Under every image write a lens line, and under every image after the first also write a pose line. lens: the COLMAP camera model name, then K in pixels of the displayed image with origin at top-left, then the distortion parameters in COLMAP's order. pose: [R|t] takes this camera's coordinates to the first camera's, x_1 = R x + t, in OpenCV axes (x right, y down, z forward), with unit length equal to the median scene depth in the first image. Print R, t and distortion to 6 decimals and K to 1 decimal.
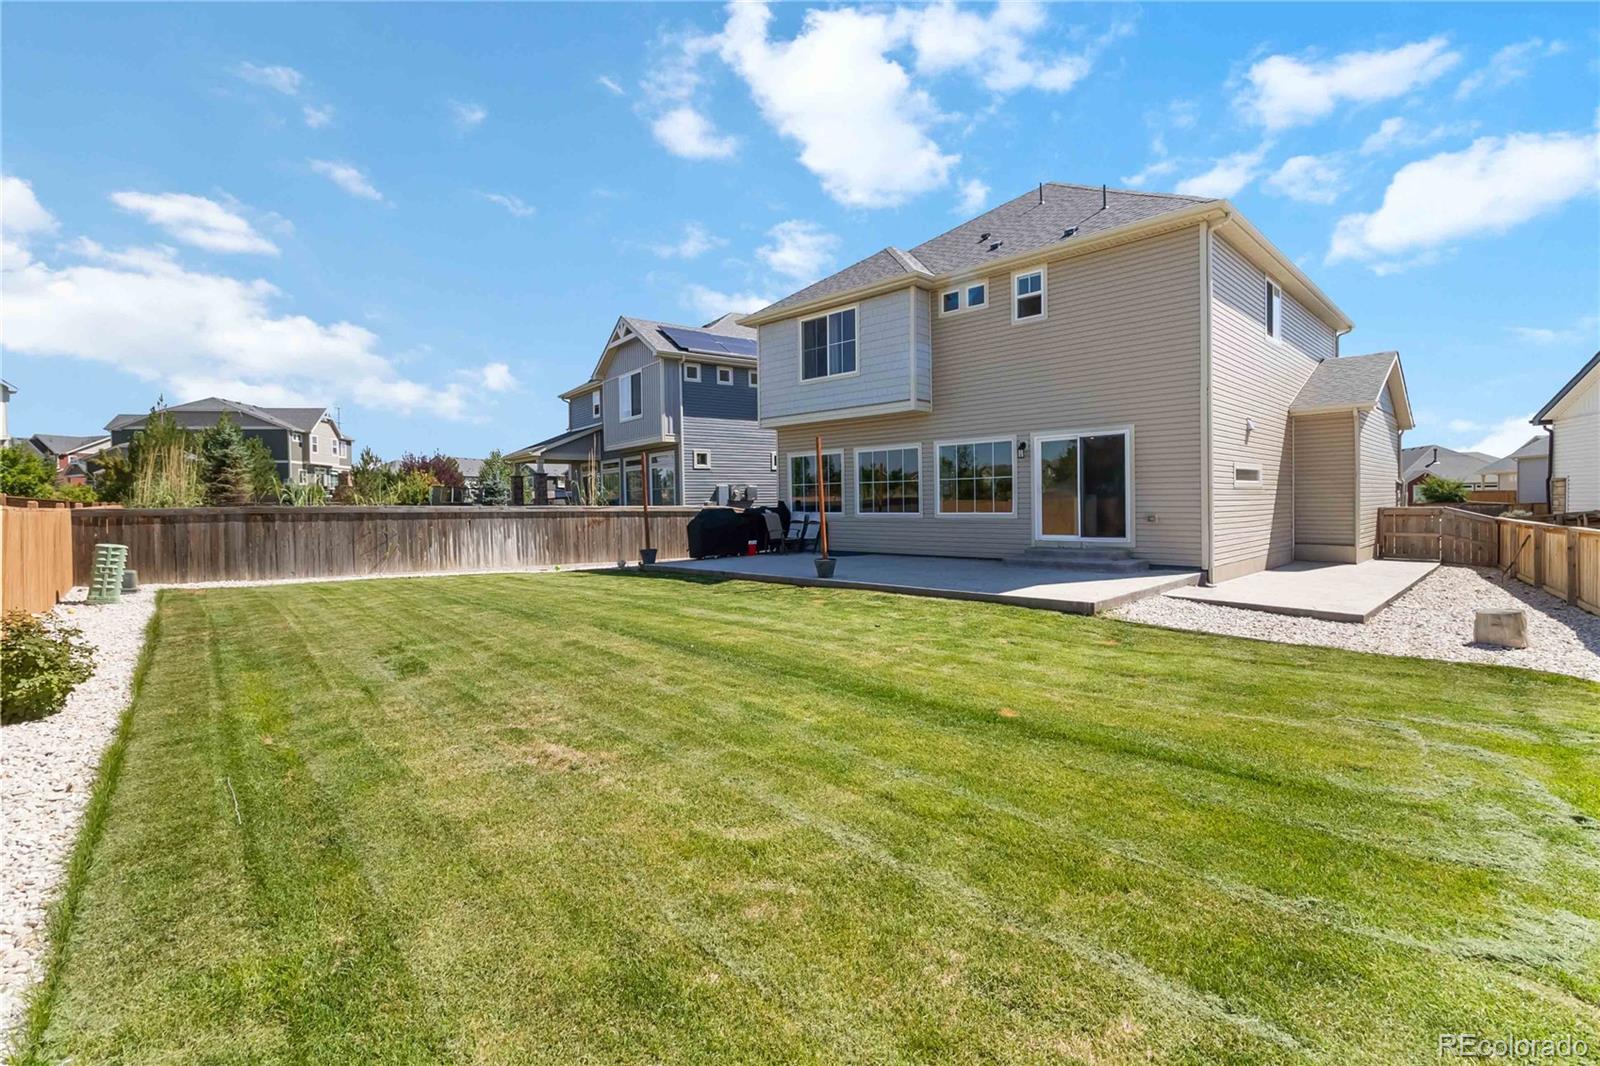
lens RADIAL K [[742.4, 0, 809.5], [0, 742.4, 524.6], [0, 0, 1]] dist [0.010985, -0.000564]
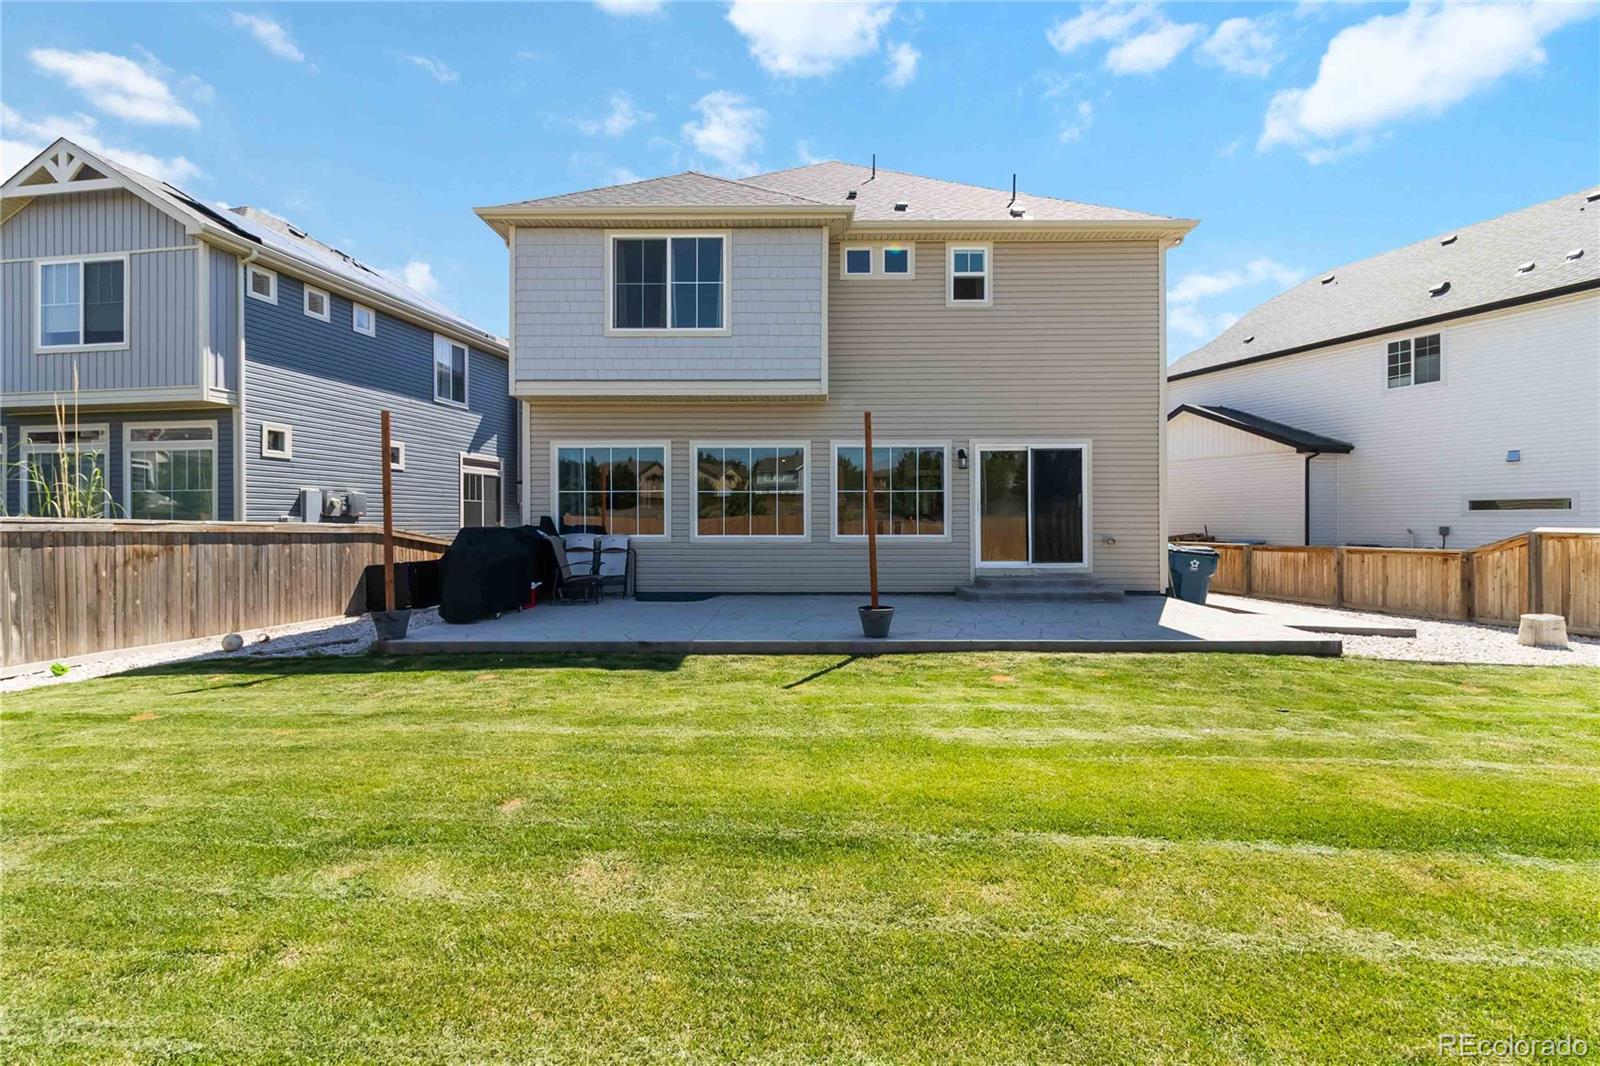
lens RADIAL K [[742.4, 0, 809.5], [0, 742.4, 524.6], [0, 0, 1]] dist [0.010985, -0.000564]
pose [[0.725466, 0.011456, 0.688163, -0.335658], [0.011565, 0.999517, -0.028831, -0.004745], [-0.688161, 0.028874, 0.724983, 0.434317]]
